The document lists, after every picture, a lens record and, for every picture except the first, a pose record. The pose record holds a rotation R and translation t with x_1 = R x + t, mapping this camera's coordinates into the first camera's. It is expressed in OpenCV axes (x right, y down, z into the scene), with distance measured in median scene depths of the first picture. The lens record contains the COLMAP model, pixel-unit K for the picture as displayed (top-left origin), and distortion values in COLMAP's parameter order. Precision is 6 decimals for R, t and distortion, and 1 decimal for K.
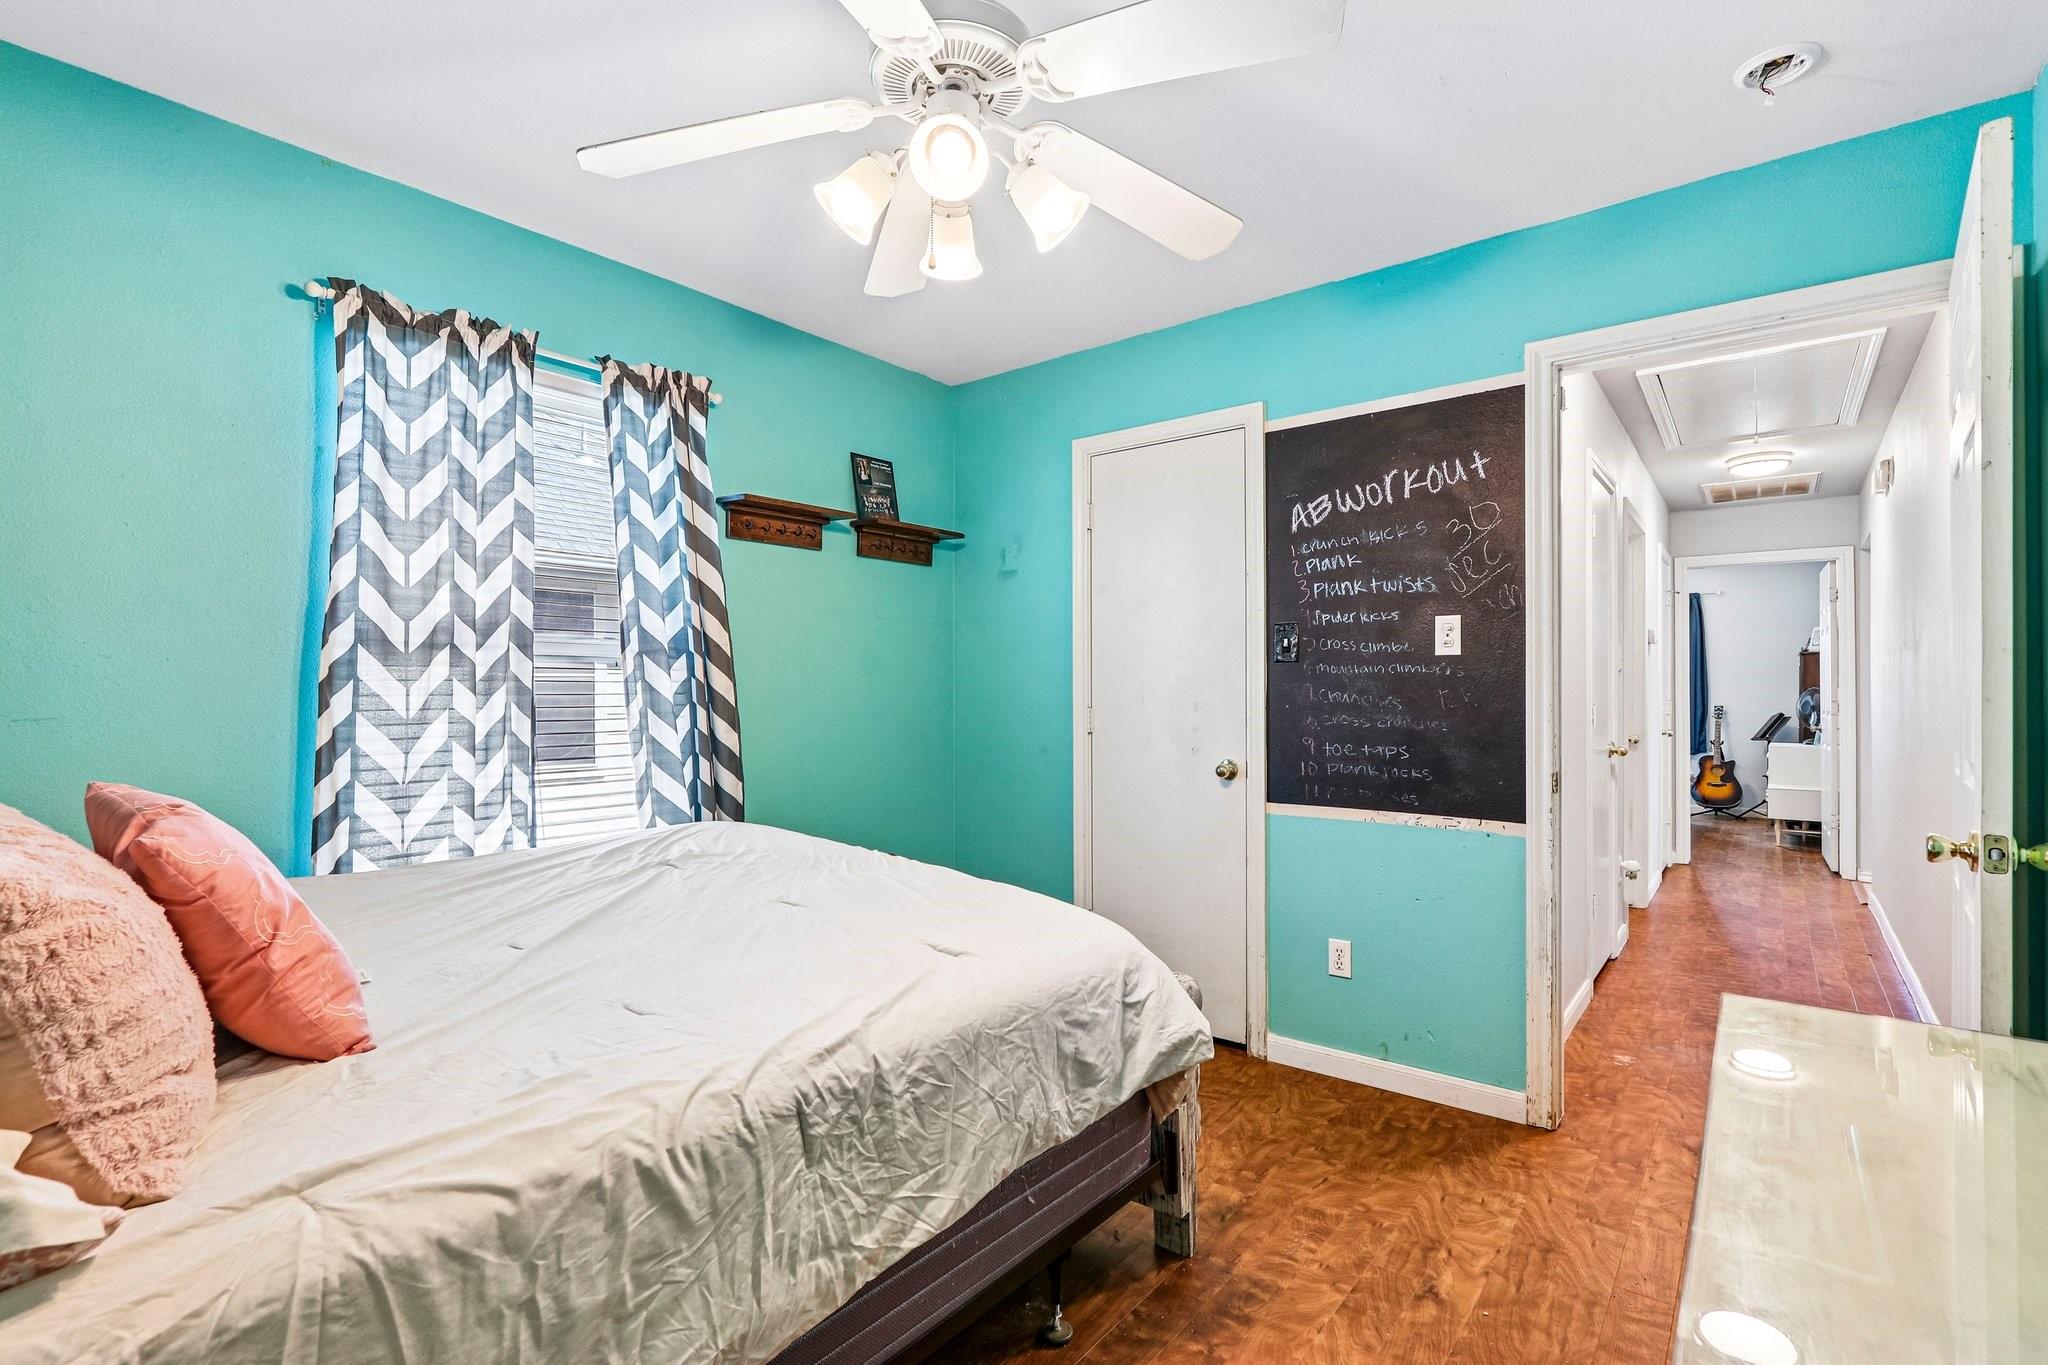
lens RADIAL K [[953.0, 0, 1032.0], [0, 953.0, 695.8], [0, 0, 1]] dist [-0.012764, 0.000125]
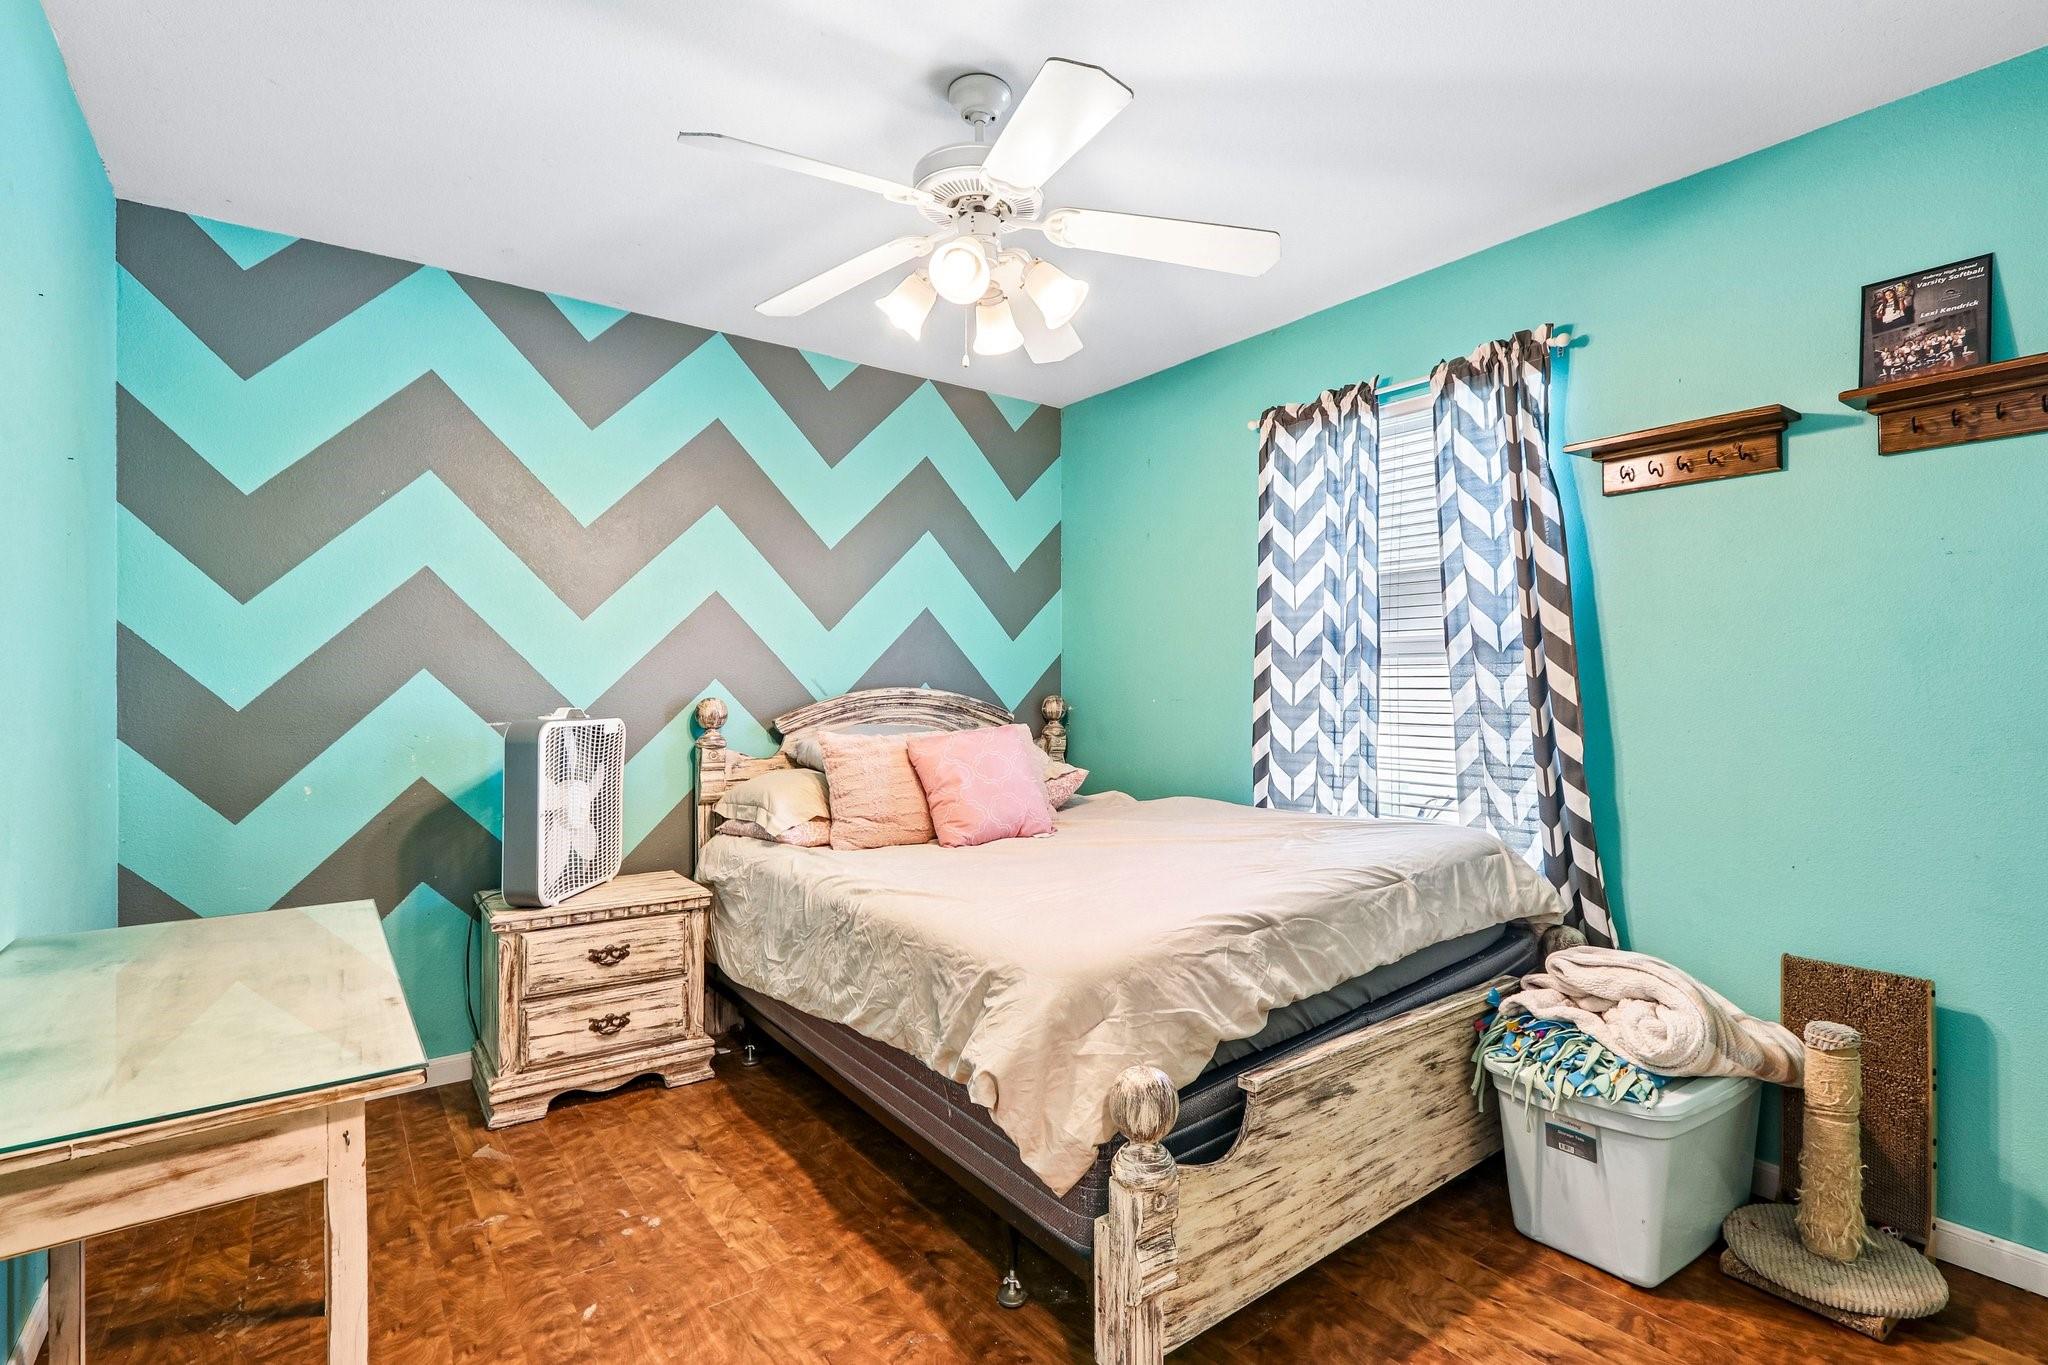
lens RADIAL K [[953.0, 0, 1032.0], [0, 953.0, 695.8], [0, 0, 1]] dist [-0.012764, 0.000125]
pose [[-0.247437, 0.011160, -0.968840, 0.658394], [-0.002197, 0.999925, 0.012080, -0.004940], [0.968901, 0.005117, -0.247394, 0.813472]]
